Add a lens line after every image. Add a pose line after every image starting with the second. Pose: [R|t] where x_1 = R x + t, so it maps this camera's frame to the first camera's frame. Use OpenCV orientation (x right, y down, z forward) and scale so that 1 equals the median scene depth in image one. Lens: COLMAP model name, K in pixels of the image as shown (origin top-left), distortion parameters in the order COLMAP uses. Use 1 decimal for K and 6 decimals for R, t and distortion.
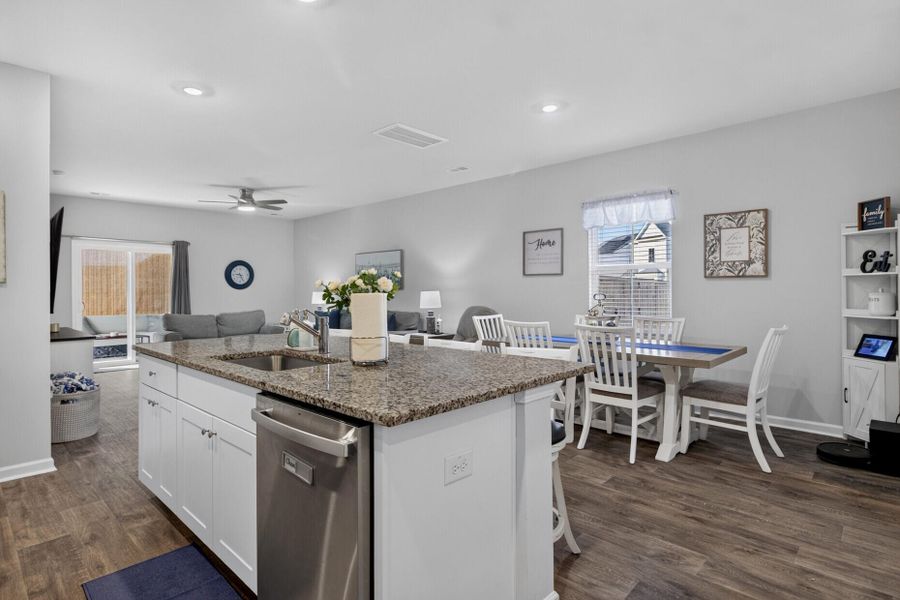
lens RADIAL K [[458.4, 0, 447.9], [0, 458.4, 291.0], [0, 0, 1]] dist [0.001157, -0.000586]
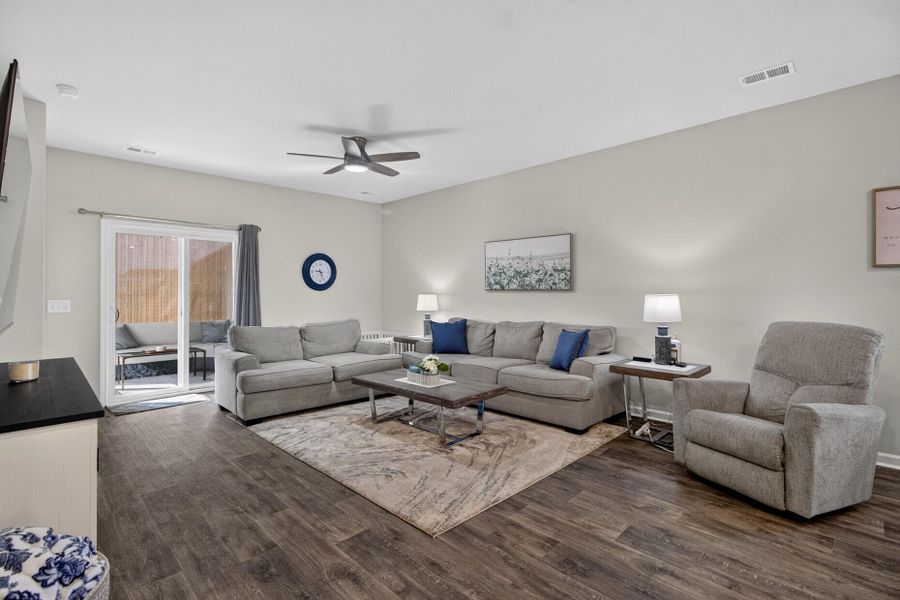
lens RADIAL K [[420.8, 0, 446.8], [0, 420.8, 289.6], [0, 0, 1]] dist [-0.002347, -0.000244]
pose [[0.999251, 0.002863, -0.038586, -0.462313], [-0.003163, 0.999965, -0.007717, -0.001652], [0.038563, 0.007833, 0.999225, 0.653095]]
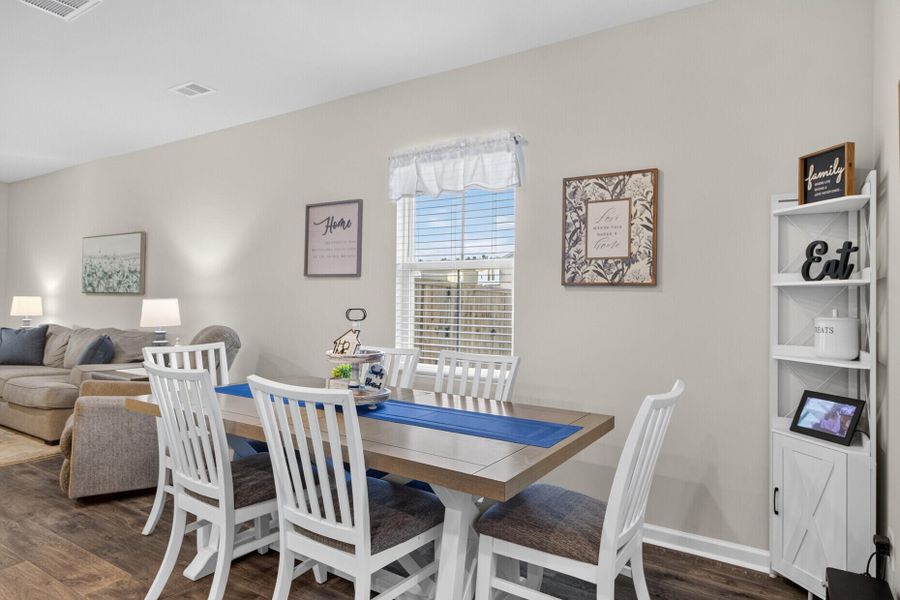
lens RADIAL K [[517.2, 0, 450.9], [0, 517.2, 296.1], [0, 0, 1]] dist [0.001587, 0.002563]
pose [[0.979645, 0.027960, 0.198782, 0.303522], [-0.024650, 0.999514, -0.019105, 0.001004], [-0.199219, 0.013816, 0.979858, 0.398654]]
